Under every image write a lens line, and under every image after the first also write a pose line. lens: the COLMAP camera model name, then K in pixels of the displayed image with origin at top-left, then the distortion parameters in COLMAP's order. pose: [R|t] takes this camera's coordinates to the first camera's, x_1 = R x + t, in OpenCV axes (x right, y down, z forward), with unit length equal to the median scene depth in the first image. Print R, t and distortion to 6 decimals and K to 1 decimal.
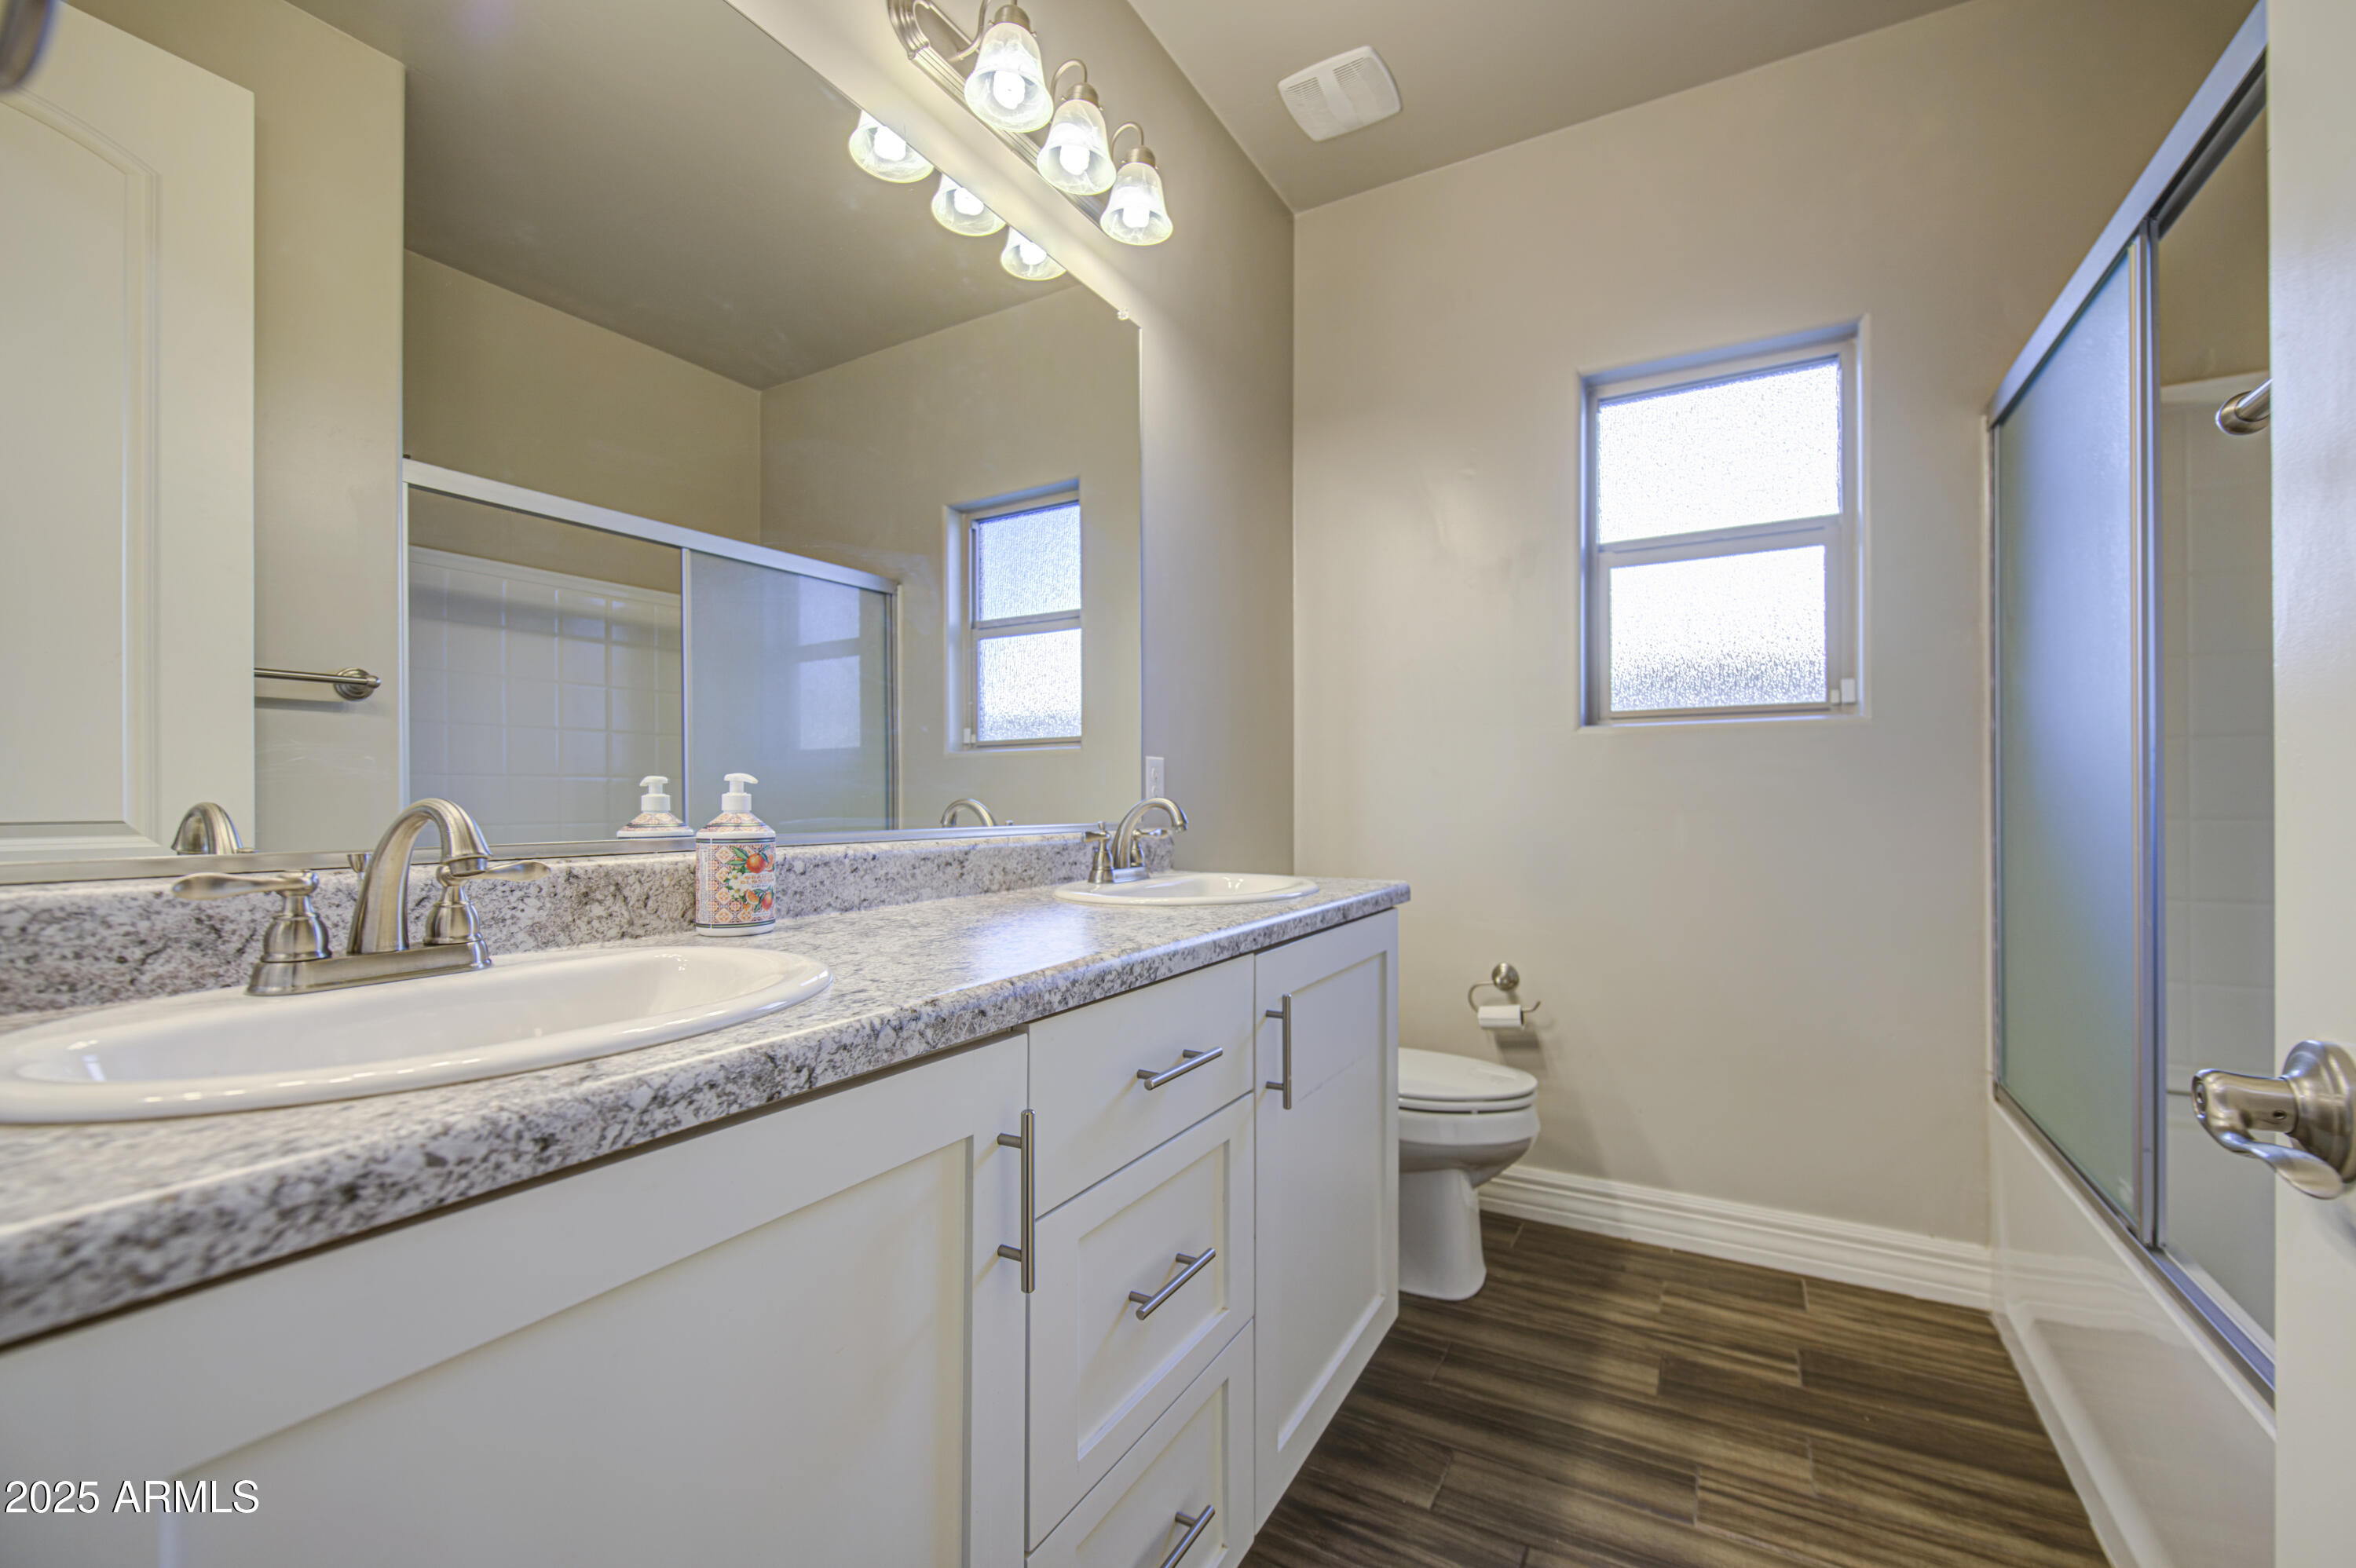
lens RADIAL K [[954.8, 0, 1247.9], [0, 954.8, 793.1], [0, 0, 1]] dist [-0.000569, -0.001266]
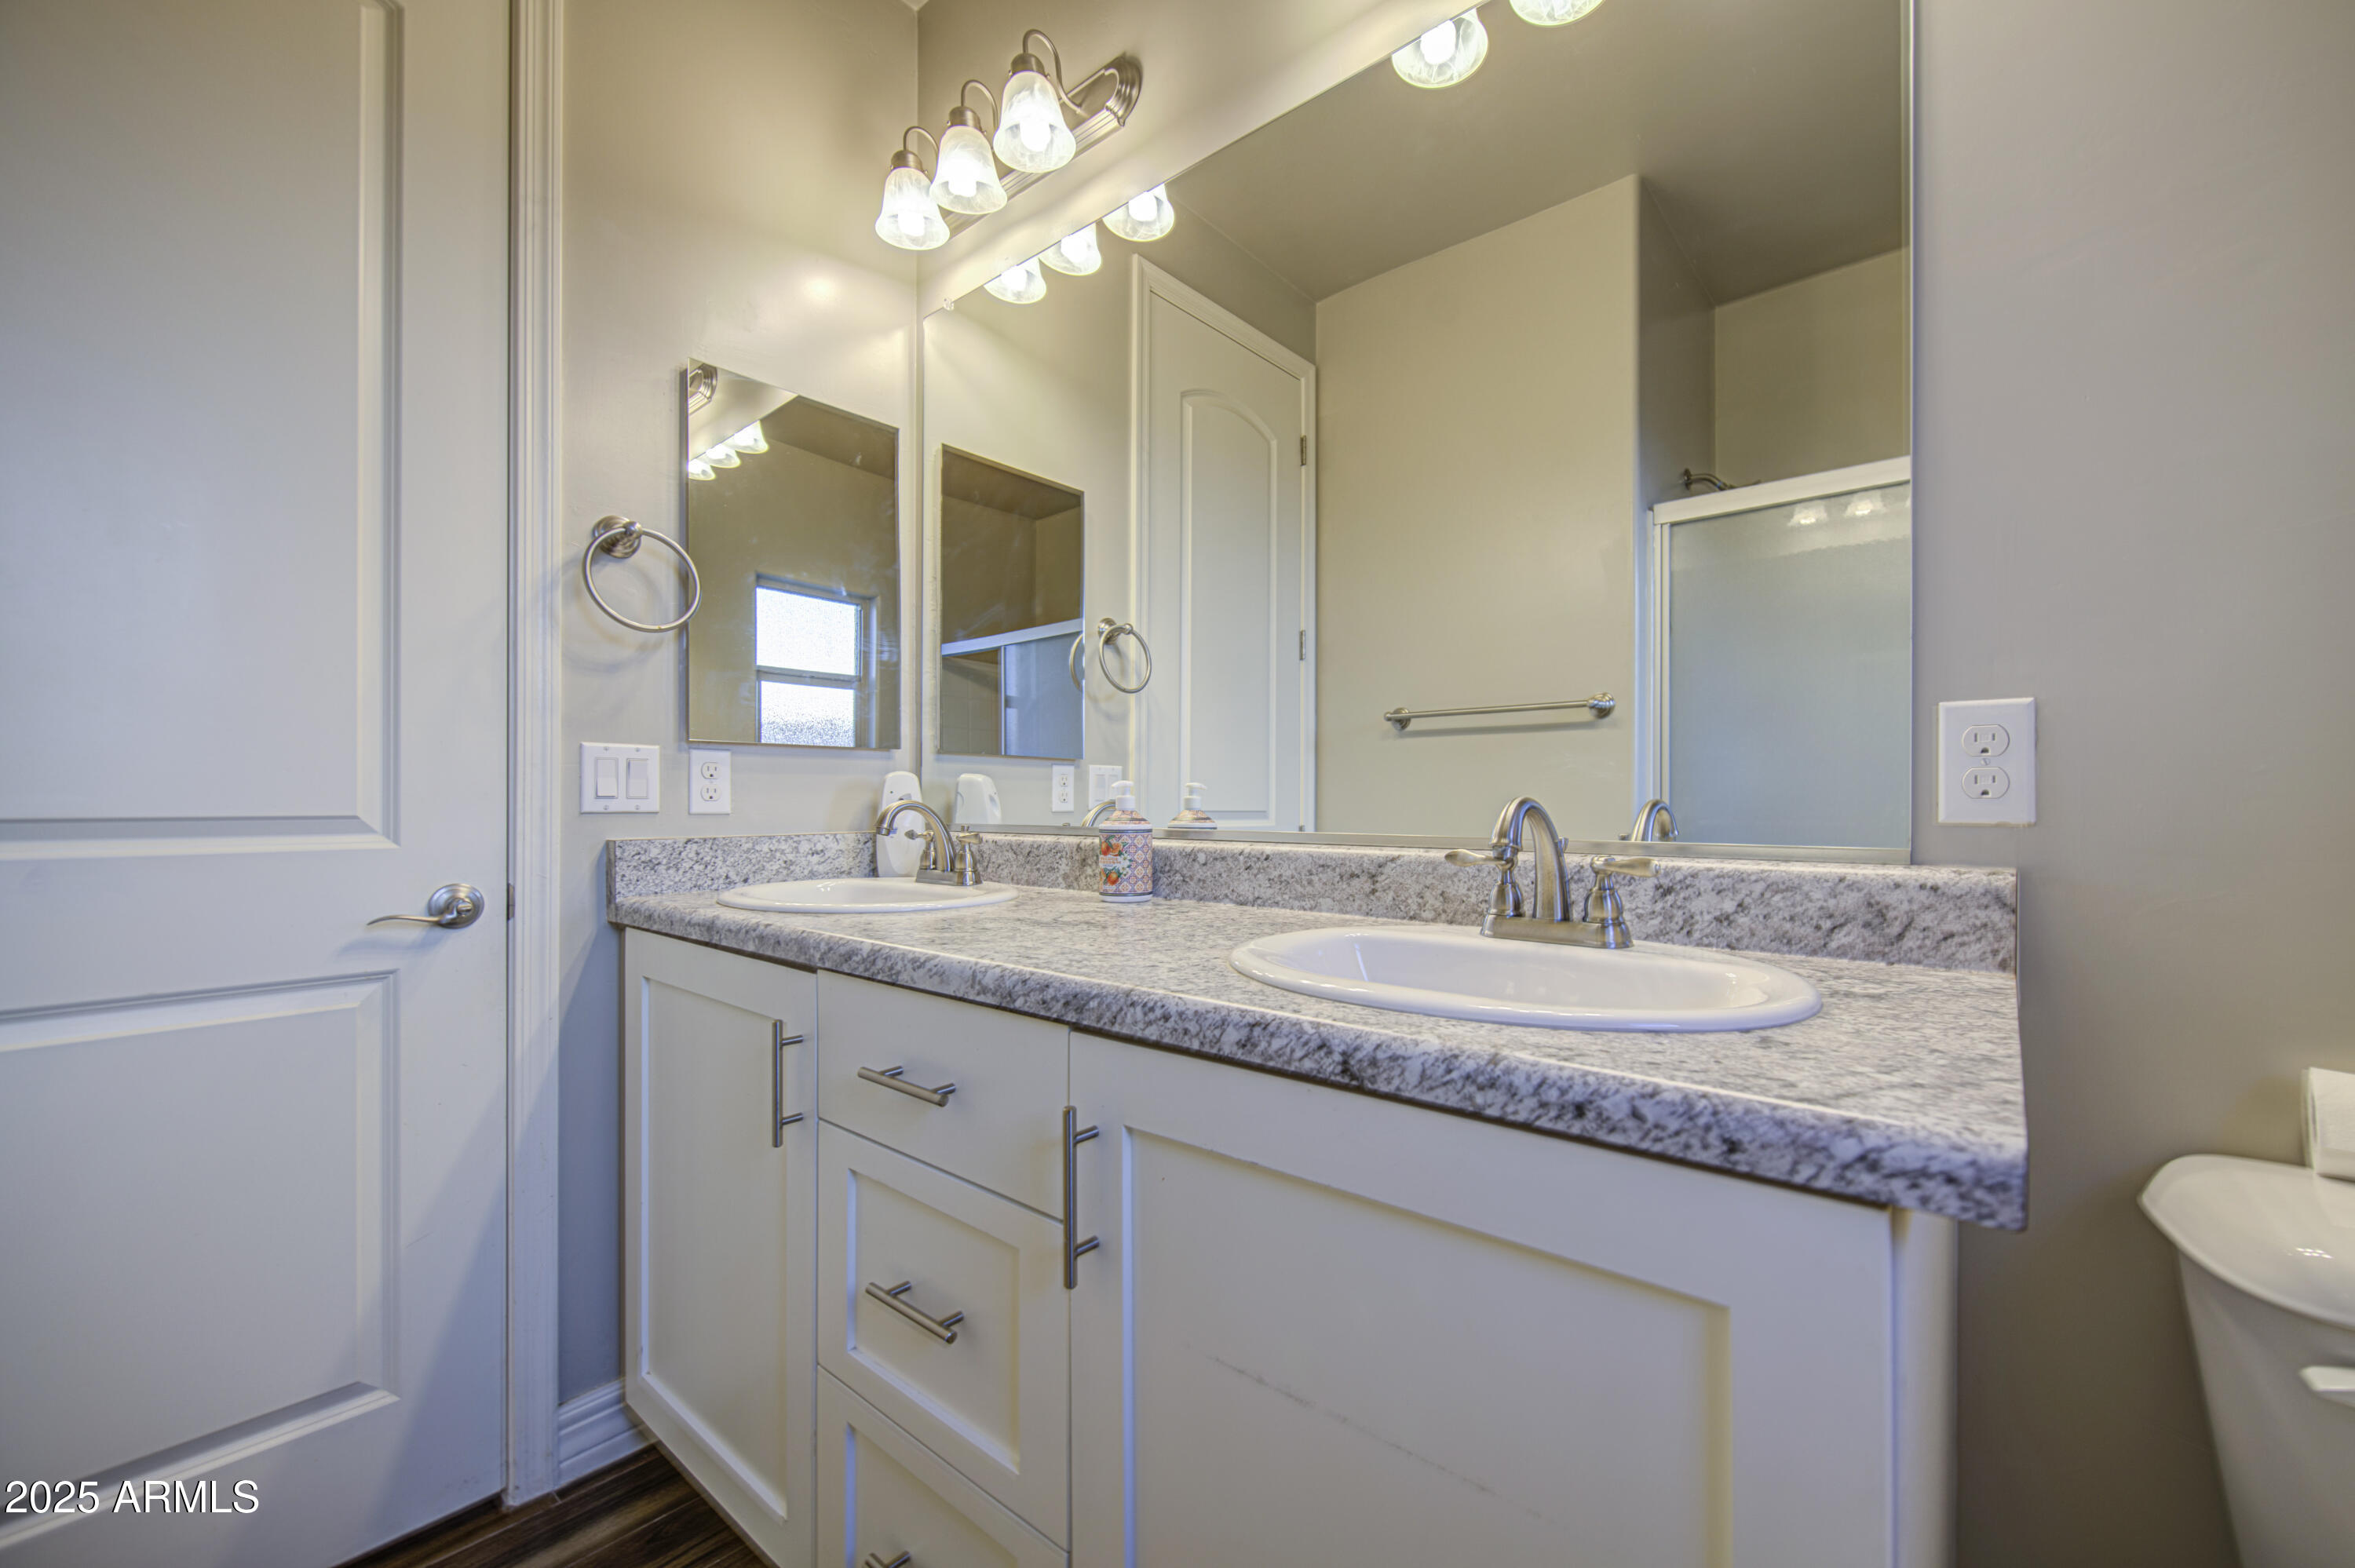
lens RADIAL K [[942.9, 0, 1183.8], [0, 942.9, 813.9], [0, 0, 1]] dist [-0.002797, -0.000166]
pose [[-0.220515, 0.013062, -0.975296, 0.385080], [0.004257, 0.999914, 0.012429, 0.006065], [0.975374, -0.001411, -0.220551, 0.743136]]
